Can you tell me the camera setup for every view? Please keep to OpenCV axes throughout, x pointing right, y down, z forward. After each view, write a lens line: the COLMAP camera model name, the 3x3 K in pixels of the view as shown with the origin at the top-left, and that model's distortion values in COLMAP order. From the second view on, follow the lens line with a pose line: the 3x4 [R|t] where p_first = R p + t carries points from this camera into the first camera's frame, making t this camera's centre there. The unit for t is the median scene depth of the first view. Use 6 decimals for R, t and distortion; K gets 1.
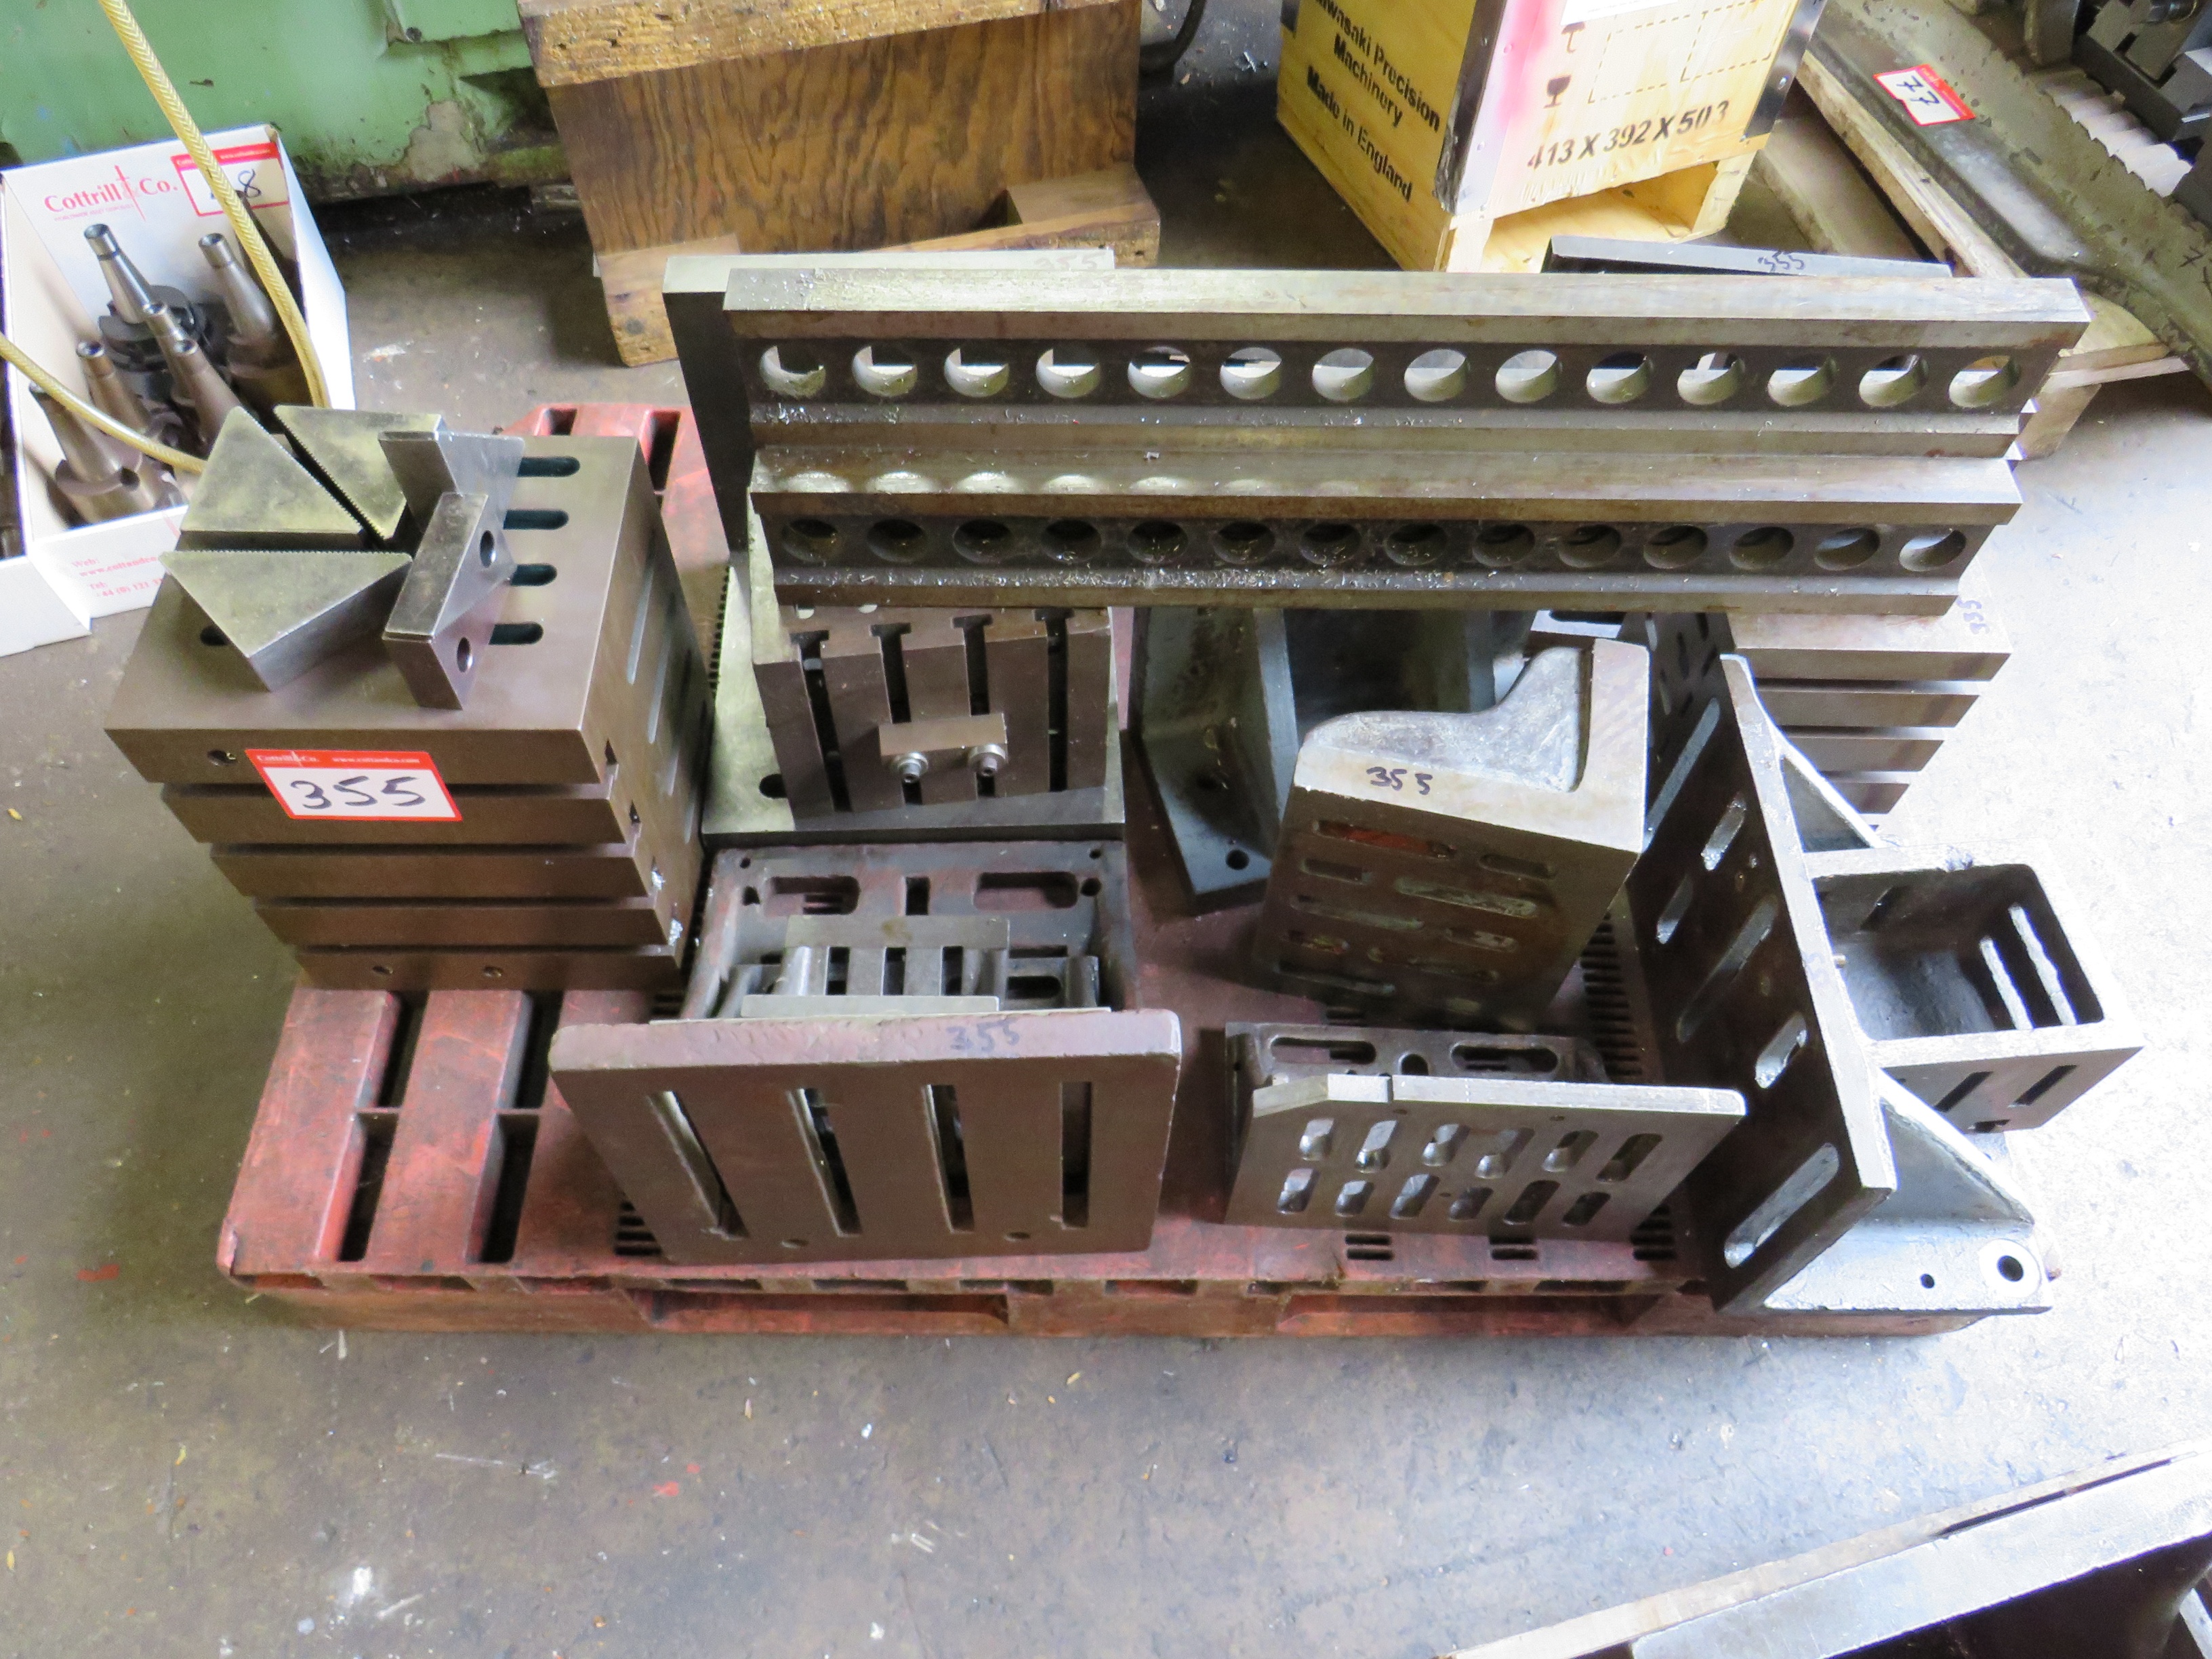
lens RADIAL K [[1580.6, 0, 1098.9], [0, 1580.6, 834.6], [0, 0, 1]] dist [-0.016399, -0.004170]
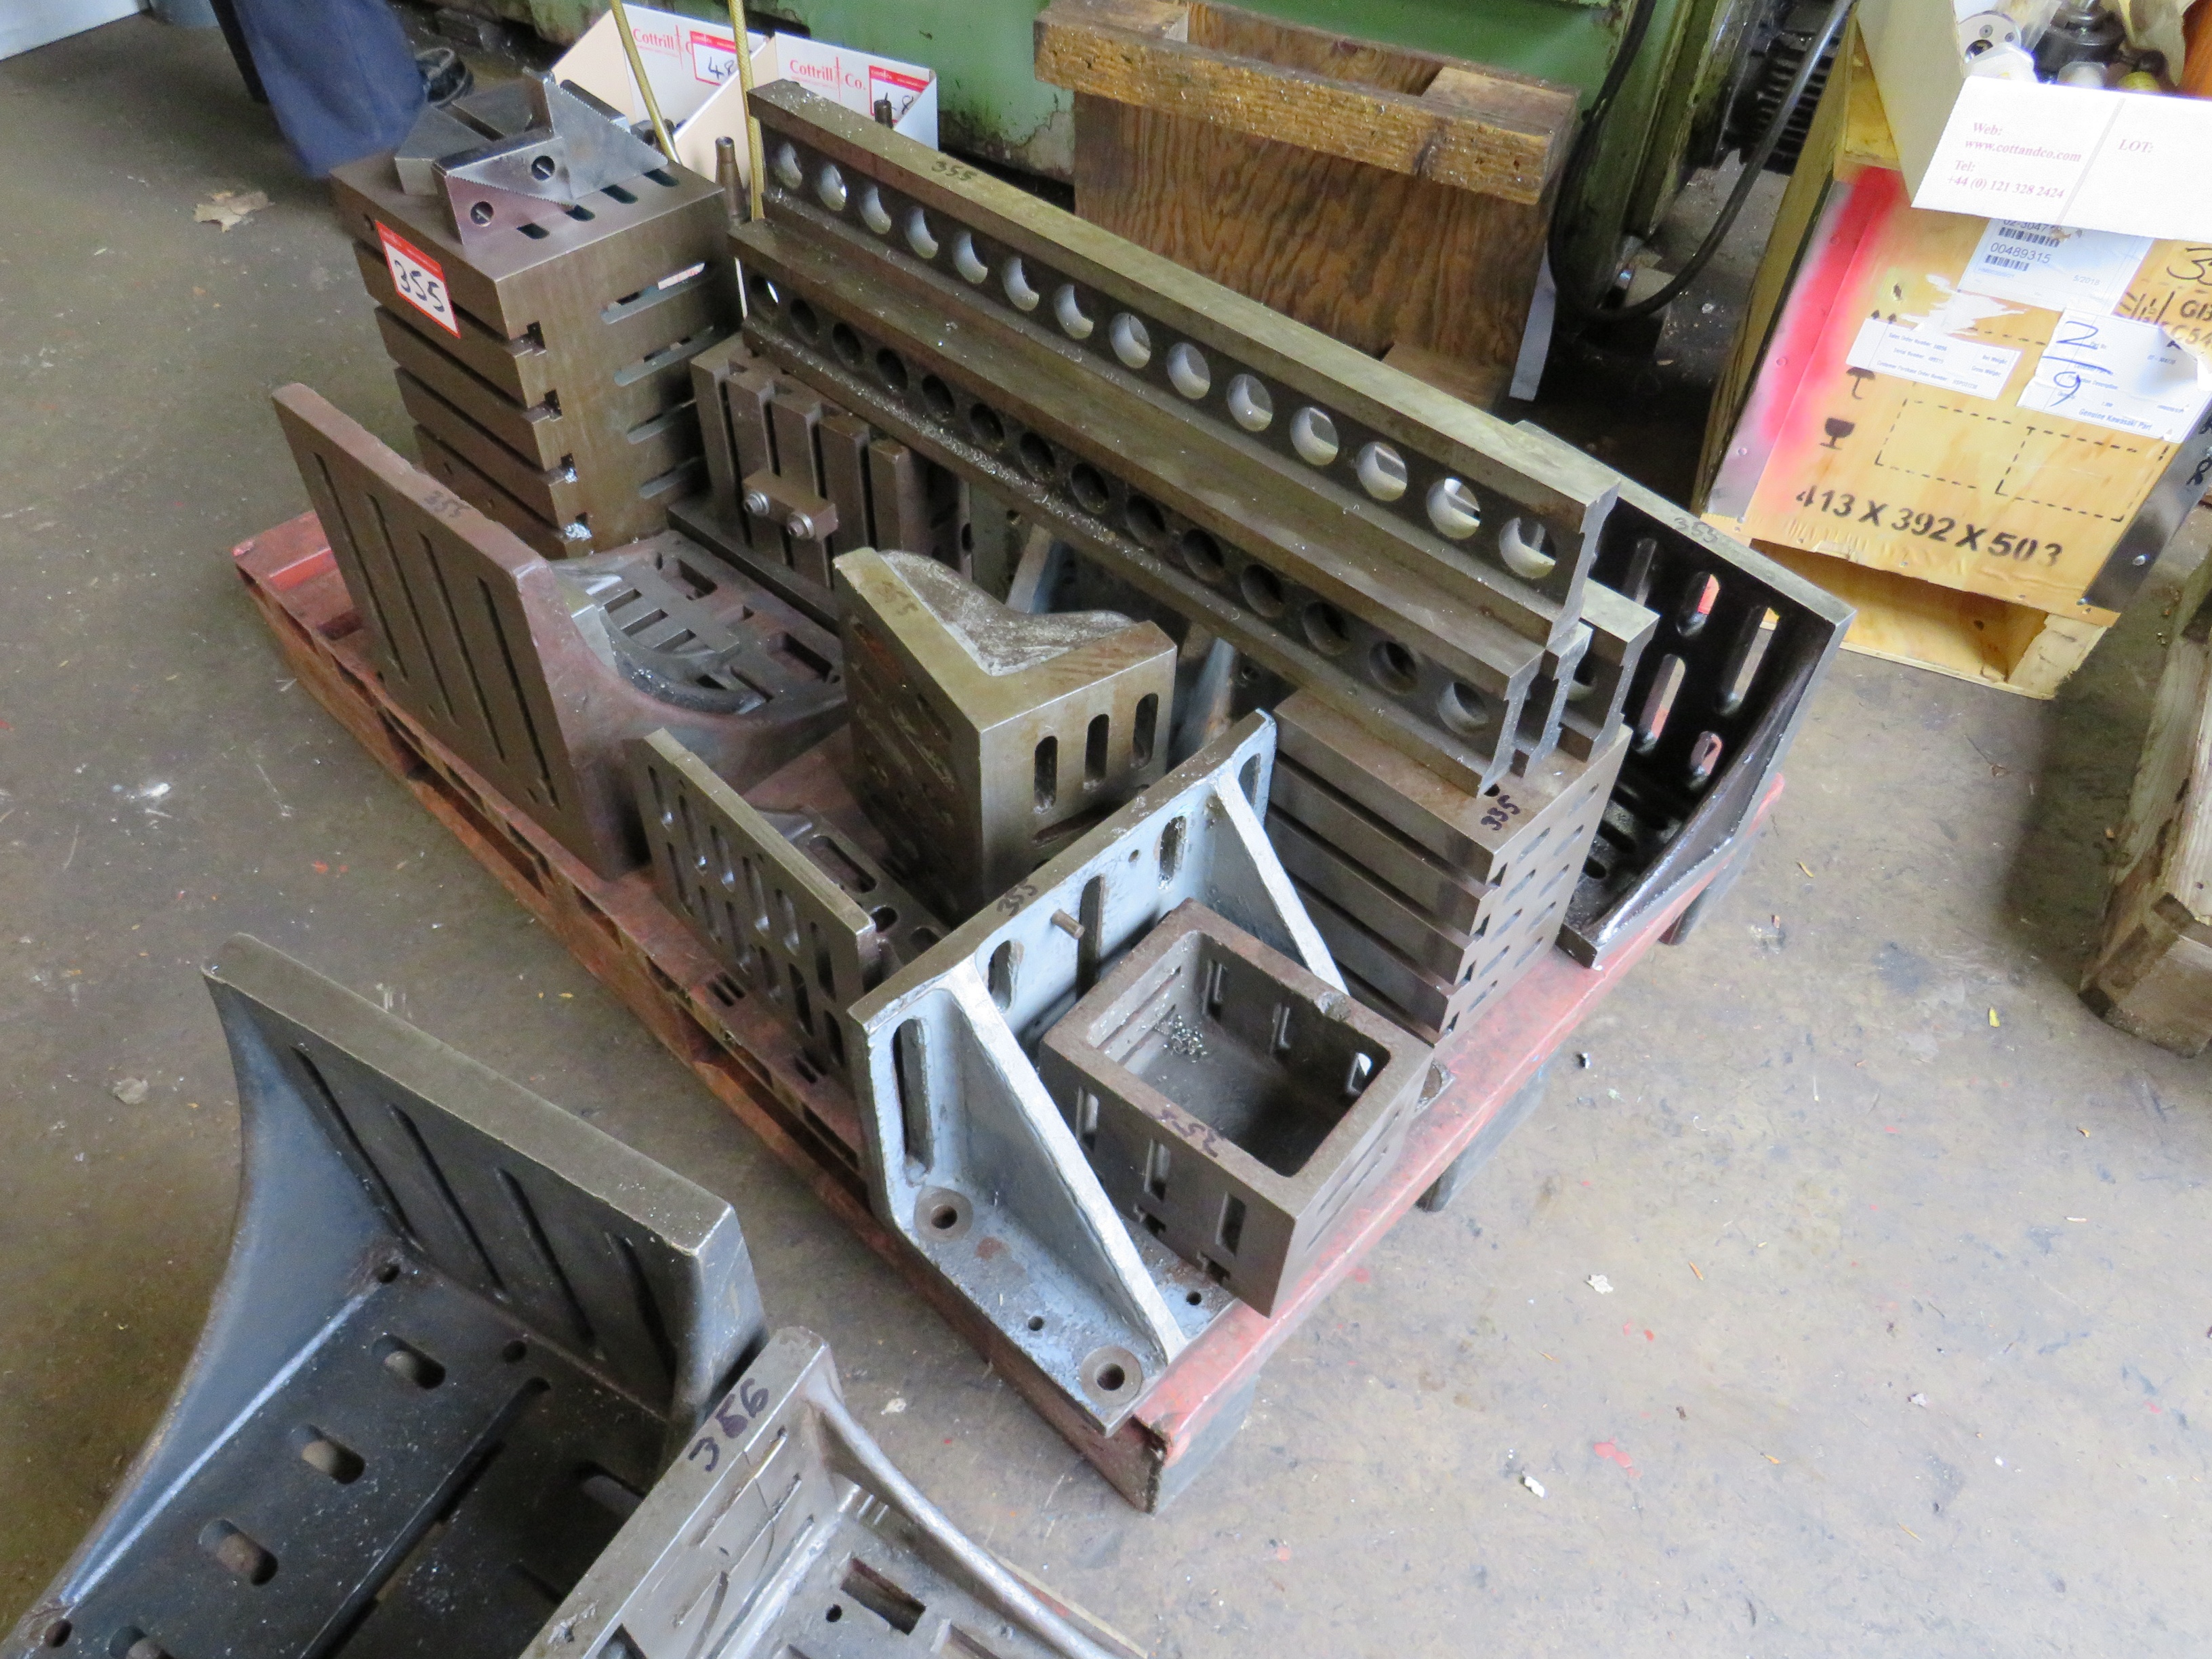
lens RADIAL K [[1580.6, 0, 1098.9], [0, 1580.6, 834.6], [0, 0, 1]] dist [-0.016399, -0.004170]
pose [[0.721665, 0.518464, -0.458689, 0.742557], [-0.593166, 0.804733, -0.023637, 0.035159], [0.356867, 0.289137, 0.888283, 0.048159]]
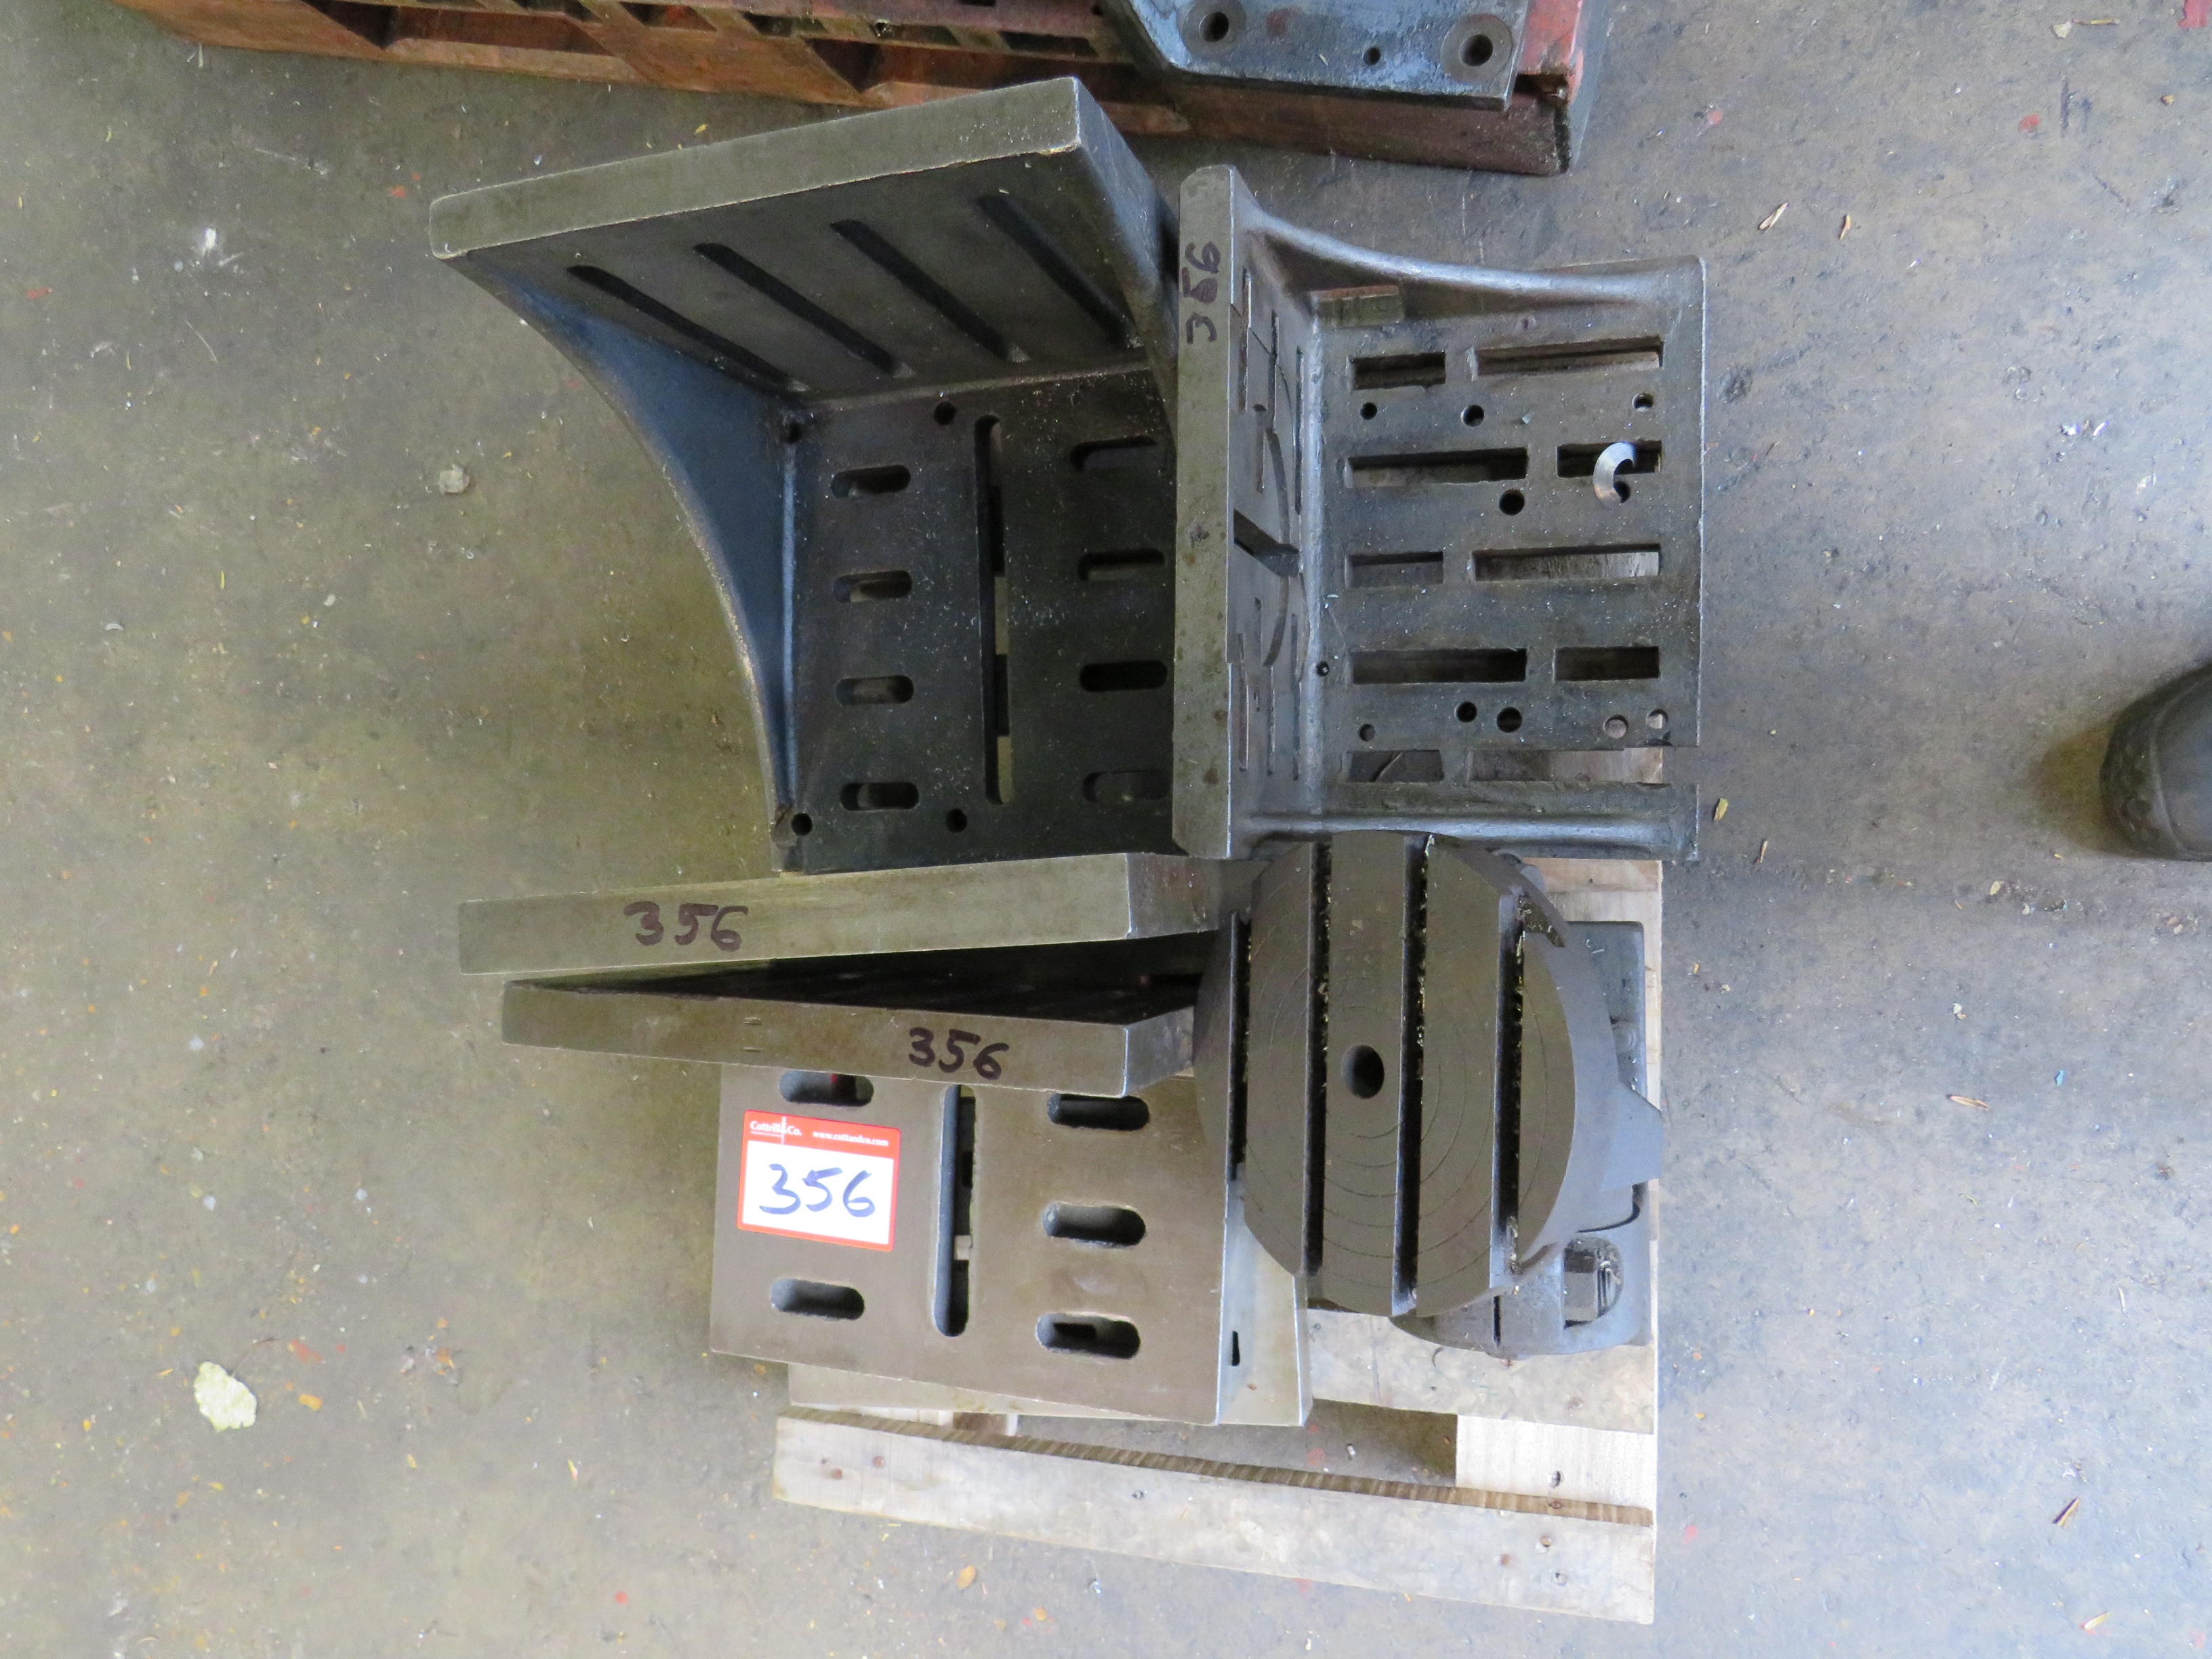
lens RADIAL K [[1594.2, 0, 1106.0], [0, 1594.2, 829.5], [0, 0, 1]] dist [0.005501, -0.047553]
pose [[0.917514, 0.230671, -0.323975, 0.682069], [-0.005906, 0.822426, 0.568841, 0.117352], [0.397661, -0.520006, 0.755950, 0.045004]]
